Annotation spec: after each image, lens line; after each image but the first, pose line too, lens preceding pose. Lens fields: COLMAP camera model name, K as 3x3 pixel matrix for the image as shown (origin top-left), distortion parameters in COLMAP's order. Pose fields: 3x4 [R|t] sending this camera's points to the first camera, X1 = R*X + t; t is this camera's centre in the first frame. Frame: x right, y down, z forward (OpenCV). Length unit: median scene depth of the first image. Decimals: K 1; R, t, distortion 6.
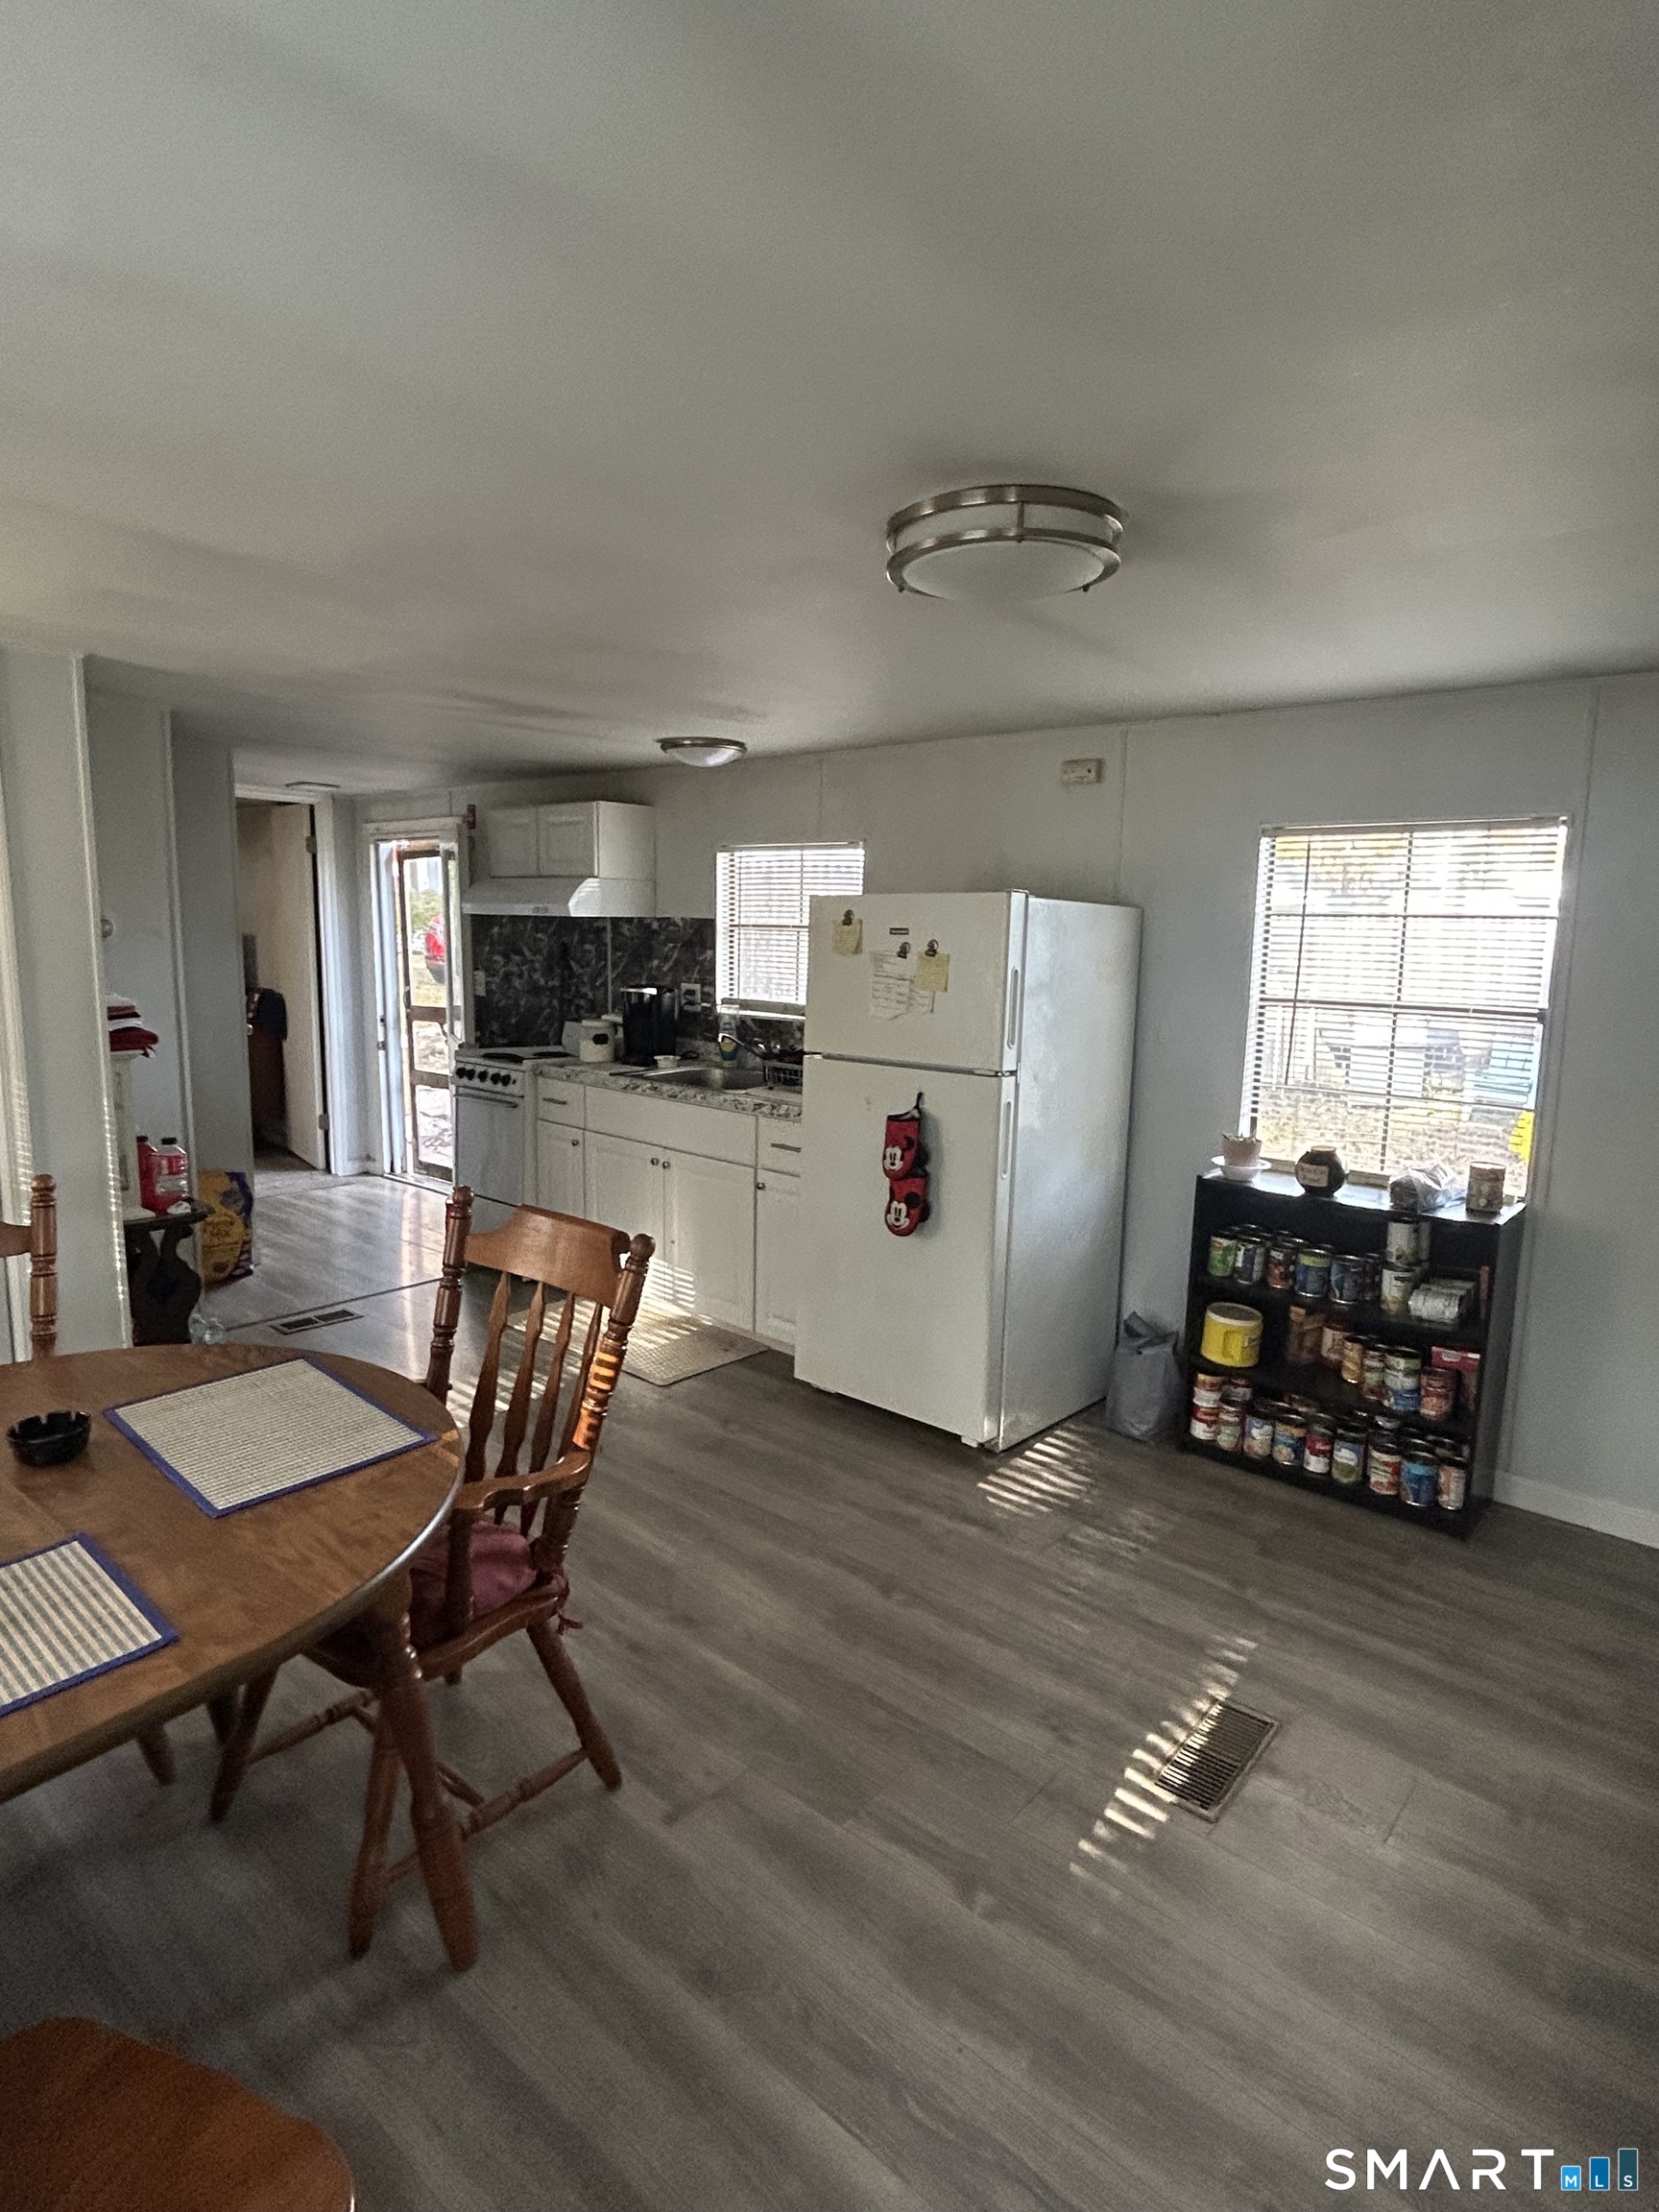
lens RADIAL K [[1199.6, 0, 823.0], [0, 1199.6, 1108.9], [0, 0, 1]] dist [0.001257, -0.002522]
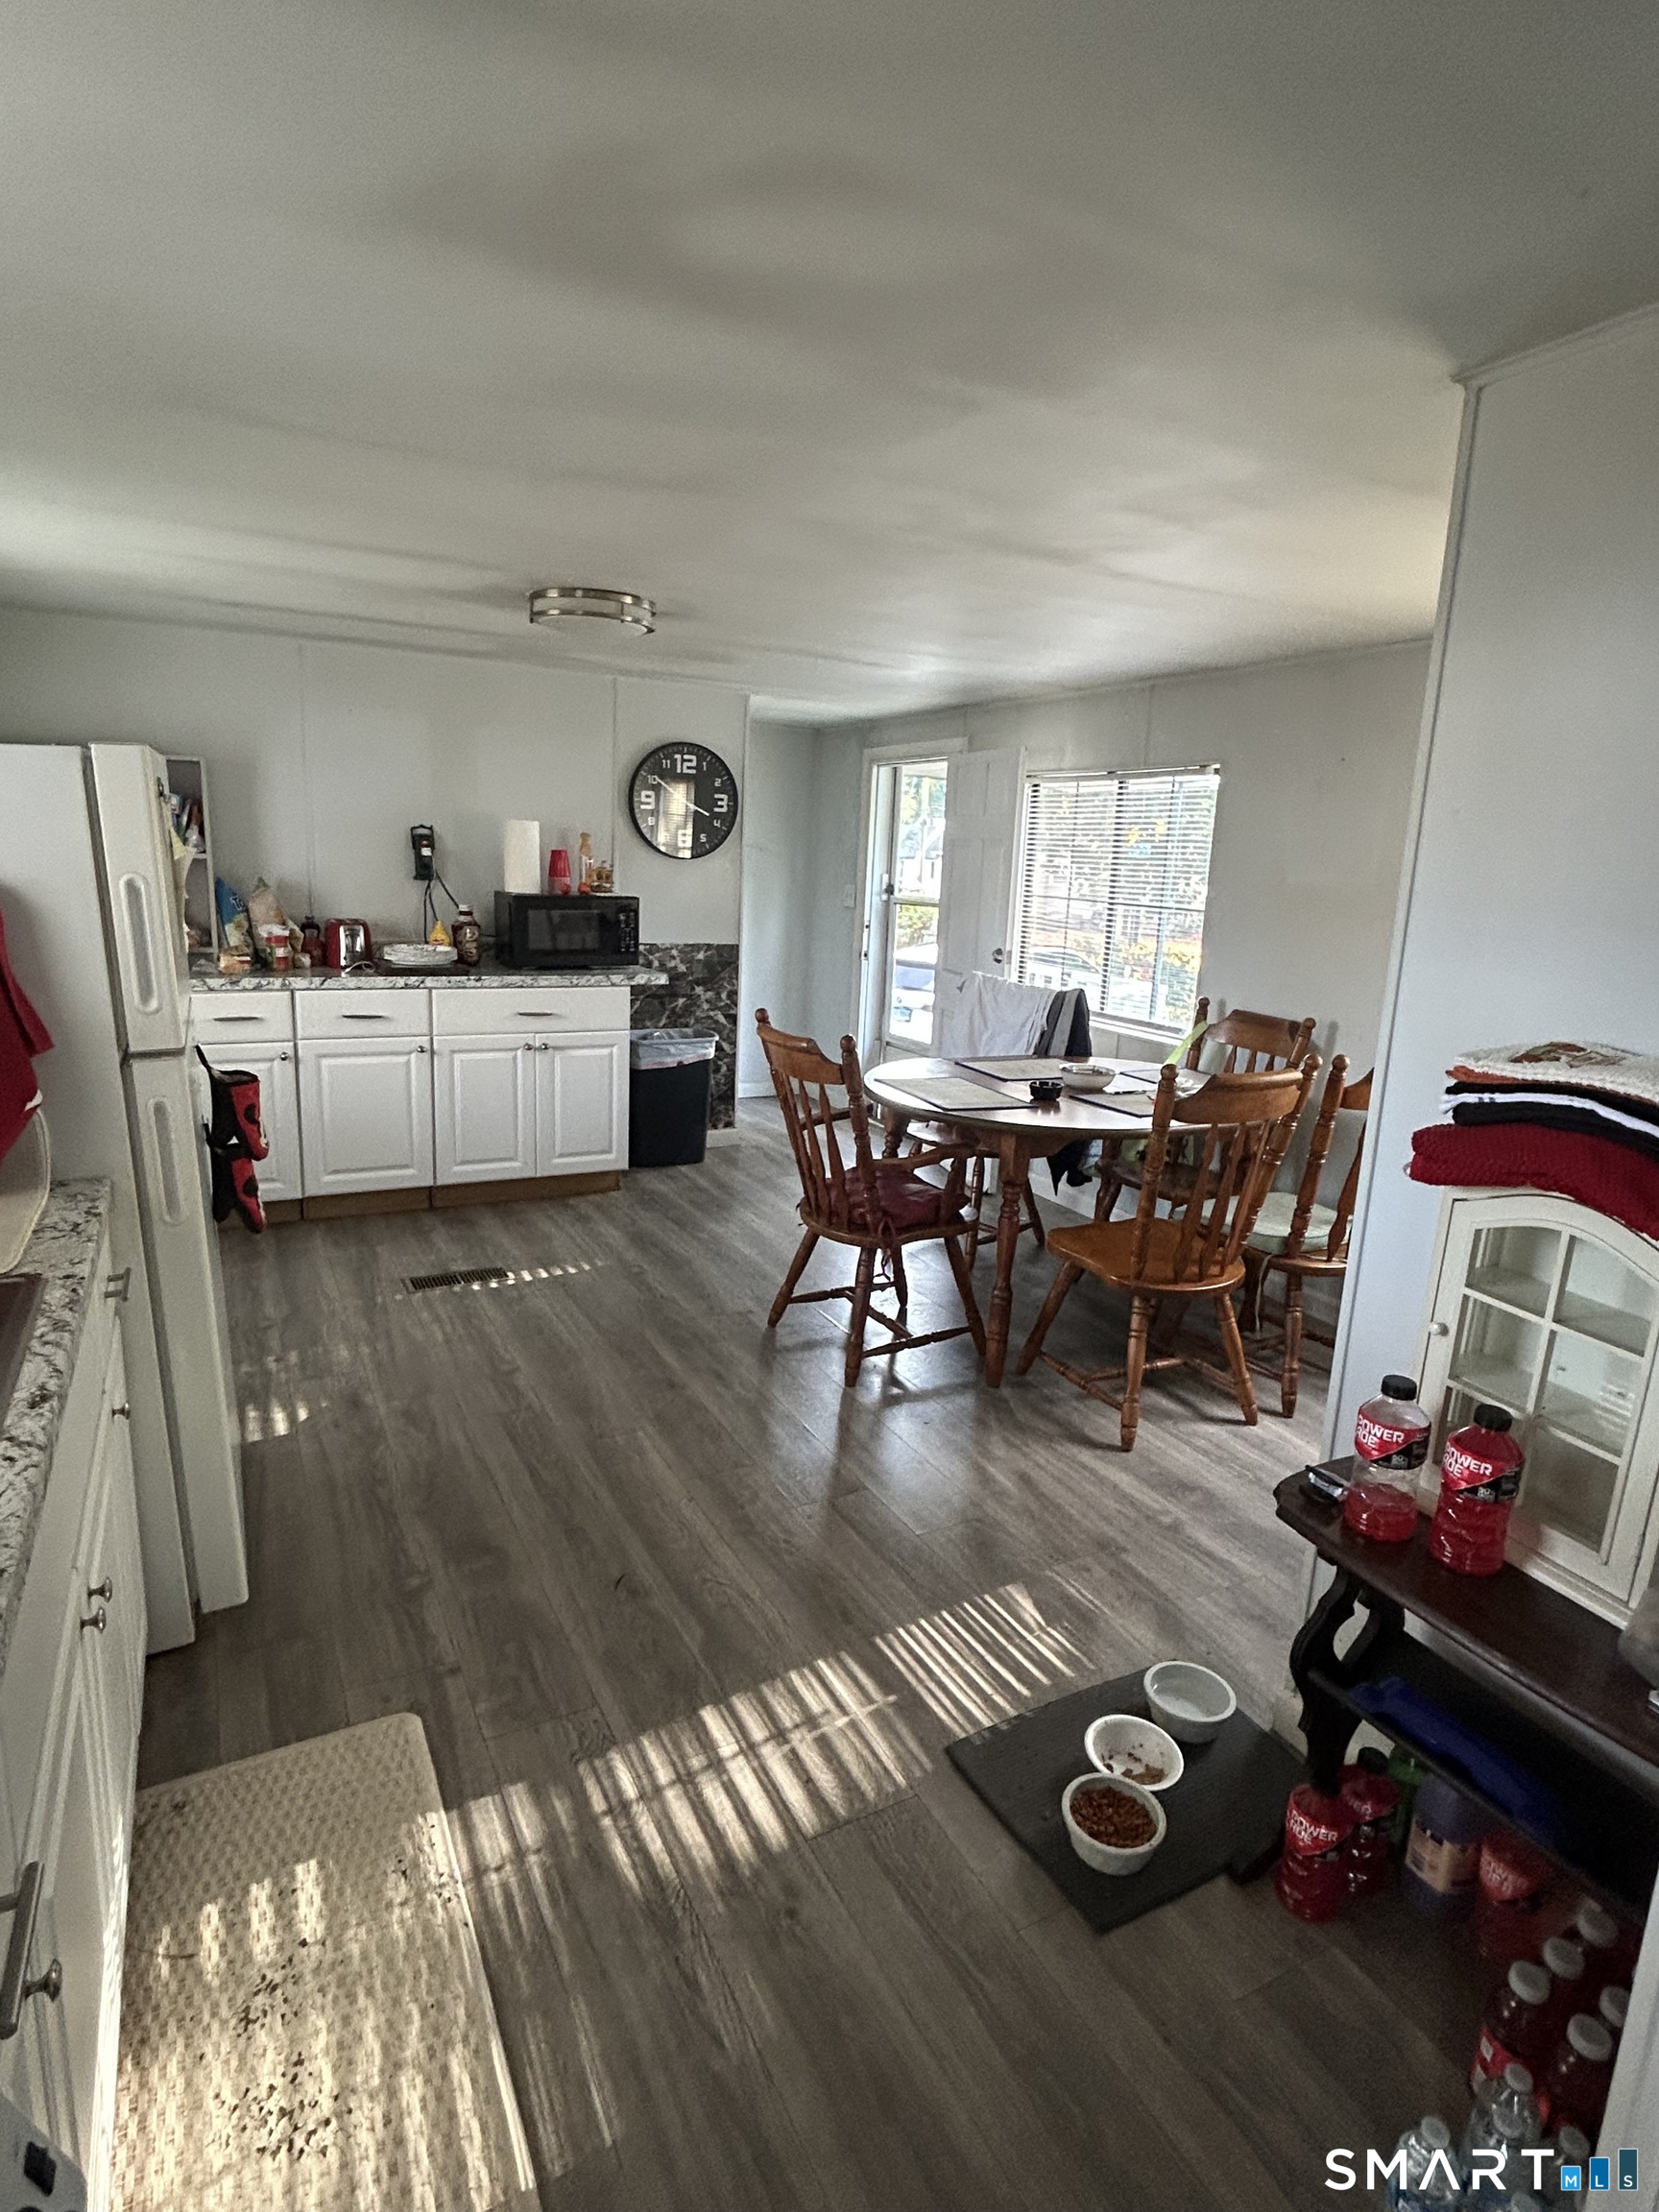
lens RADIAL K [[1199.6, 0, 823.0], [0, 1199.6, 1108.9], [0, 0, 1]] dist [0.001257, -0.002522]
pose [[-0.925525, -0.136949, 0.353056, -0.435096], [0.002368, 0.930206, 0.367031, -0.201192], [-0.378679, 0.340533, -0.860604, 1.256288]]
